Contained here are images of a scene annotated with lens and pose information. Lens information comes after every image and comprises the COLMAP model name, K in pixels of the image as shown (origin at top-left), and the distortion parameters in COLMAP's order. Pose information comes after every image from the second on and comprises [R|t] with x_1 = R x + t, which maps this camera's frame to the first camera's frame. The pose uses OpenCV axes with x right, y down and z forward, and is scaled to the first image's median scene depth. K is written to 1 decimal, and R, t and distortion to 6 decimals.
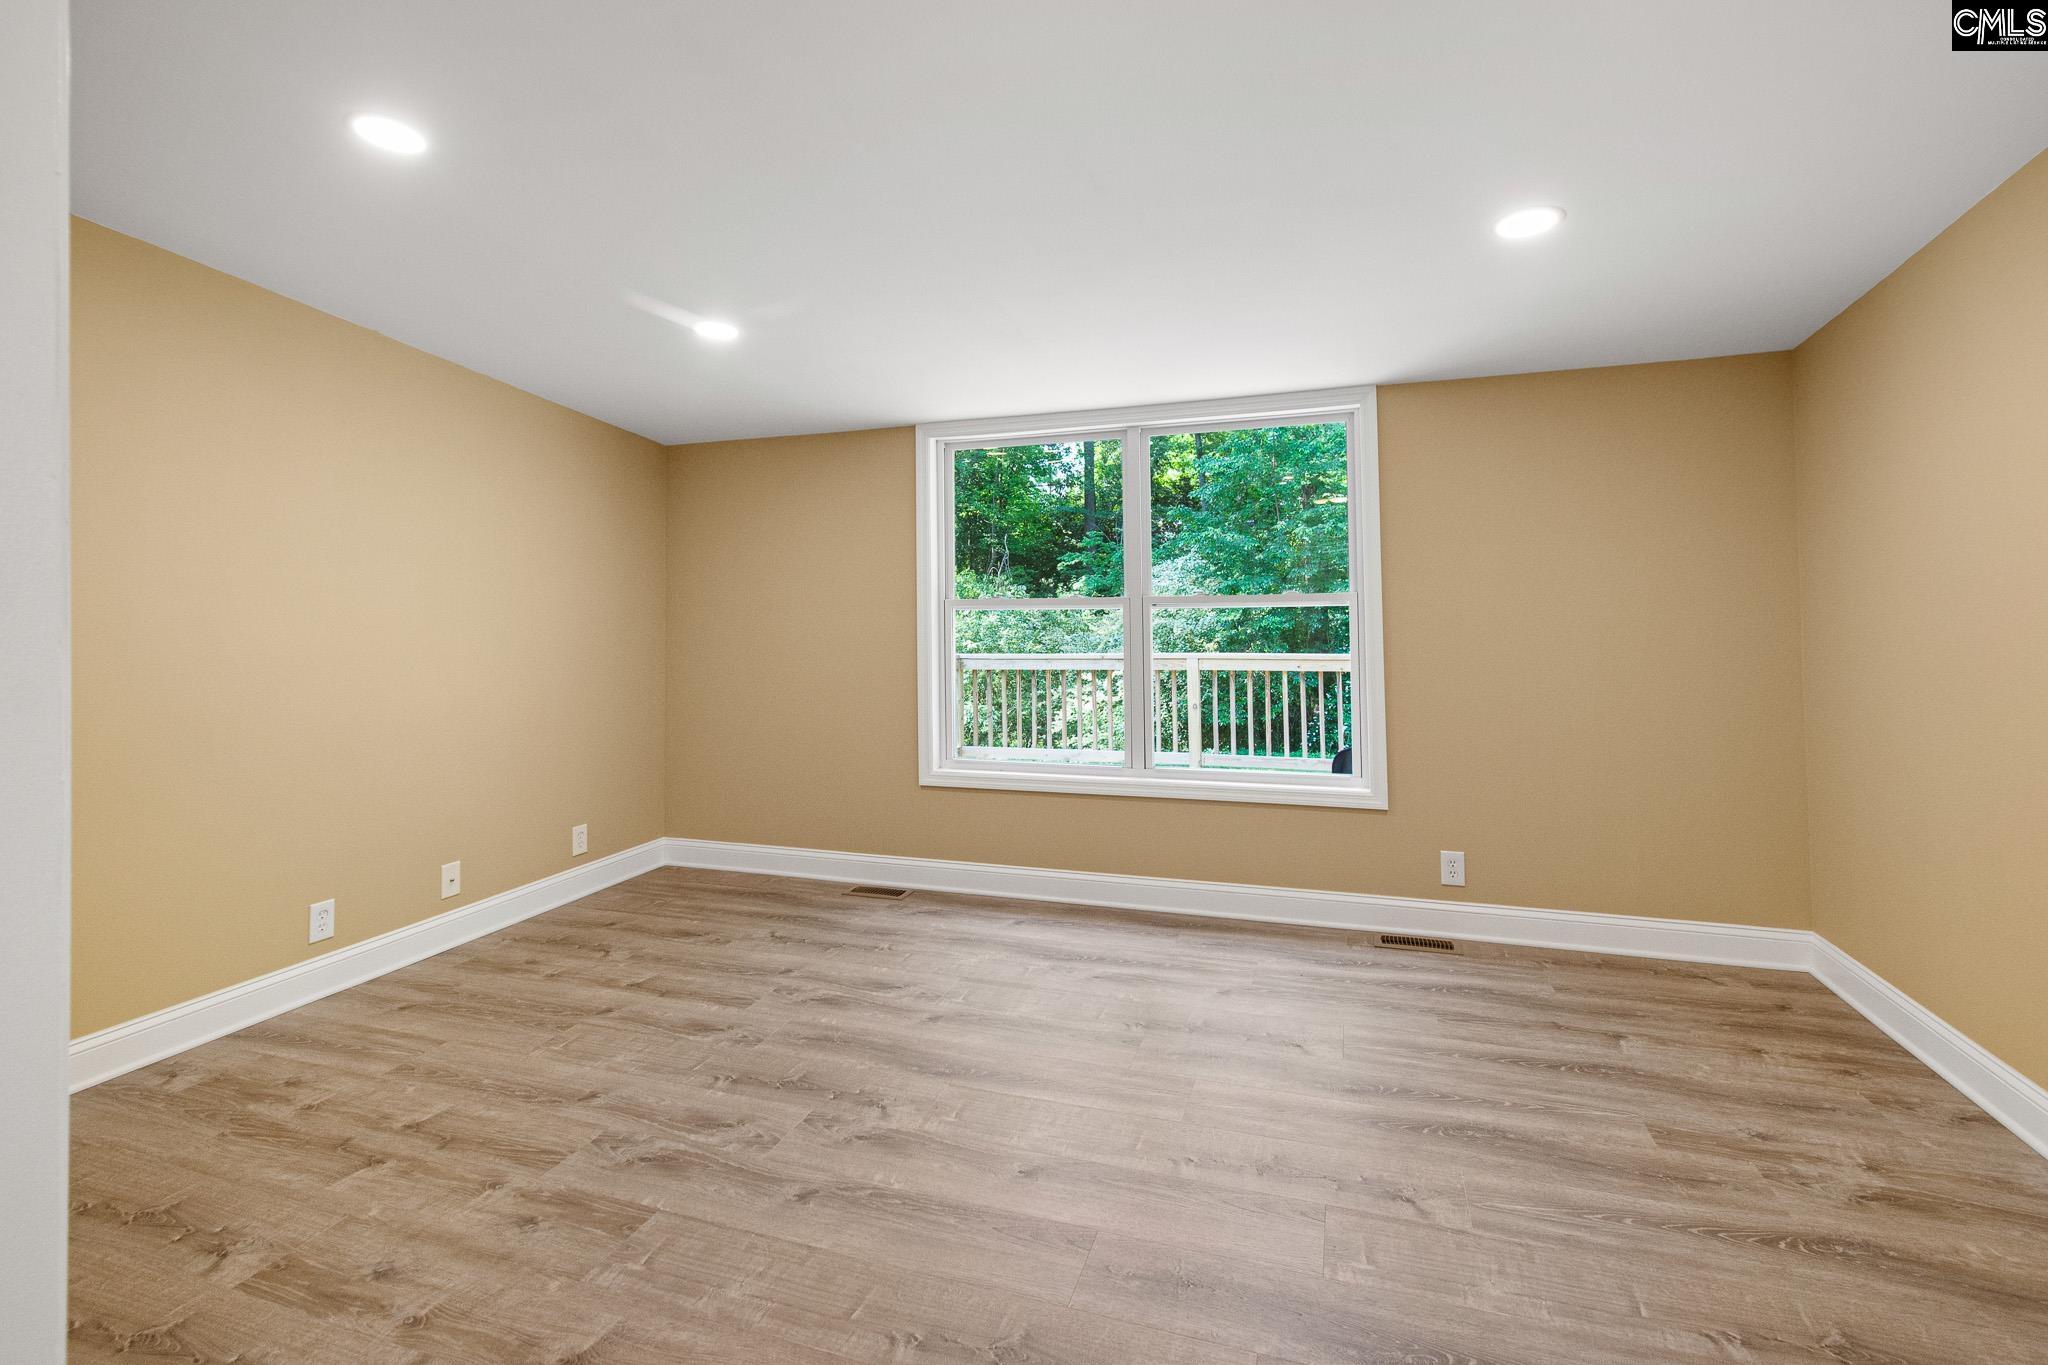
lens RADIAL K [[958.7, 0, 1019.4], [0, 958.7, 612.9], [0, 0, 1]] dist [0.004818, -0.000900]
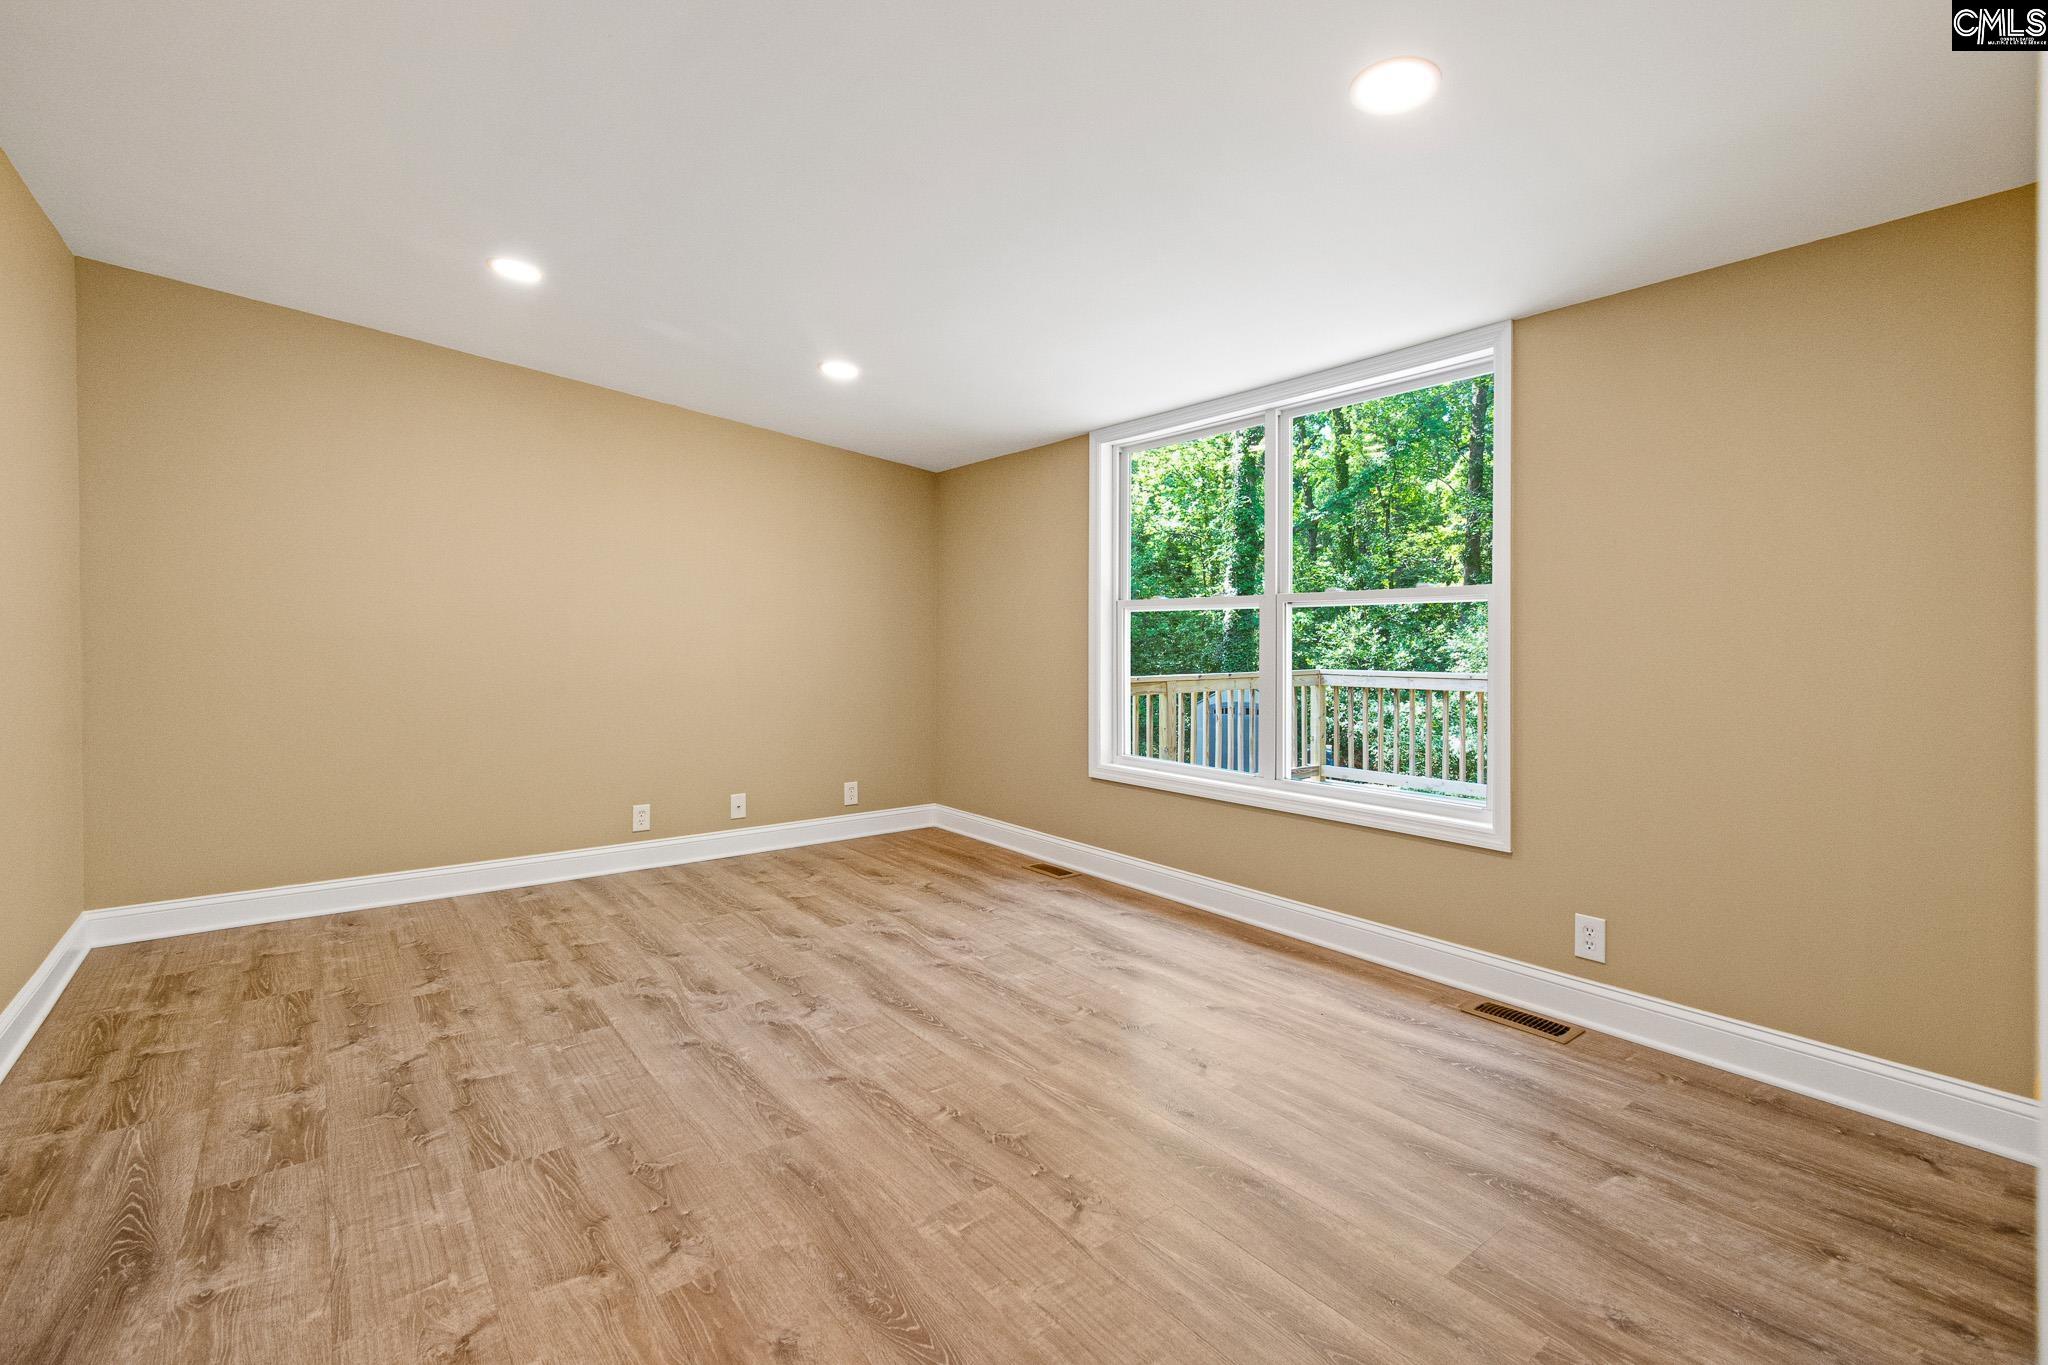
lens RADIAL K [[934.7, 0, 1024.0], [0, 934.7, 682.5], [0, 0, 1]] dist [0.004384, -0.000268]
pose [[0.834418, 0.041391, -0.549575, 0.571553], [-0.015355, 0.998535, 0.051891, 0.033273], [0.550918, -0.034861, 0.833831, 0.149021]]
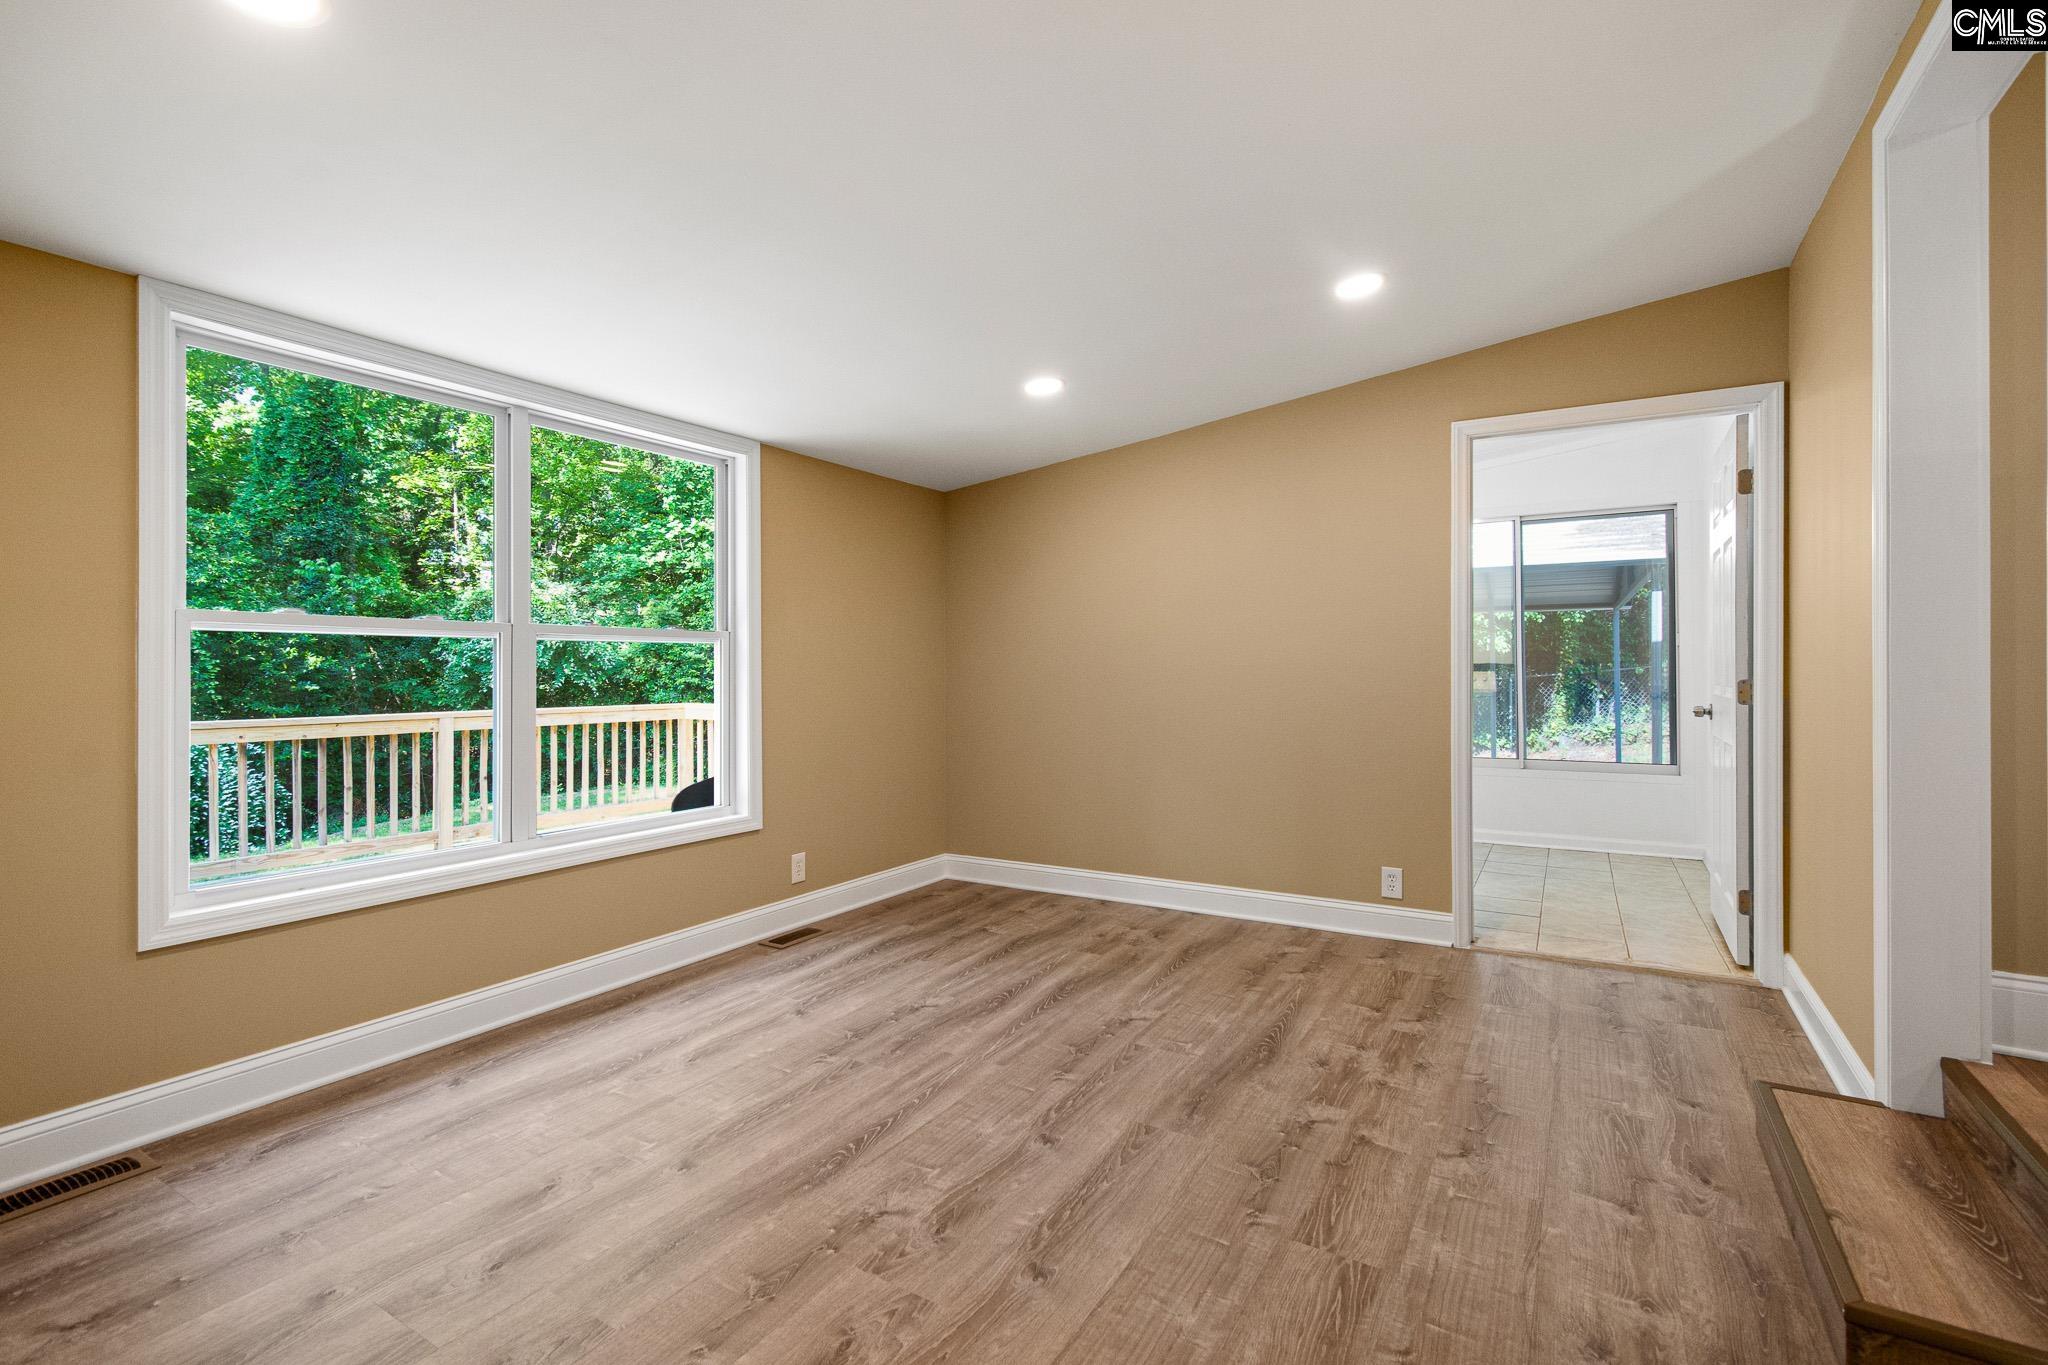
lens RADIAL K [[916.9, 0, 1026.1], [0, 916.9, 674.4], [0, 0, 1]] dist [0.000639, -0.000523]
pose [[0.210992, 0.007240, 0.977461, -0.728317], [0.011194, 0.999889, -0.009822, 0.046371], [-0.977424, 0.013014, 0.210887, 0.572368]]
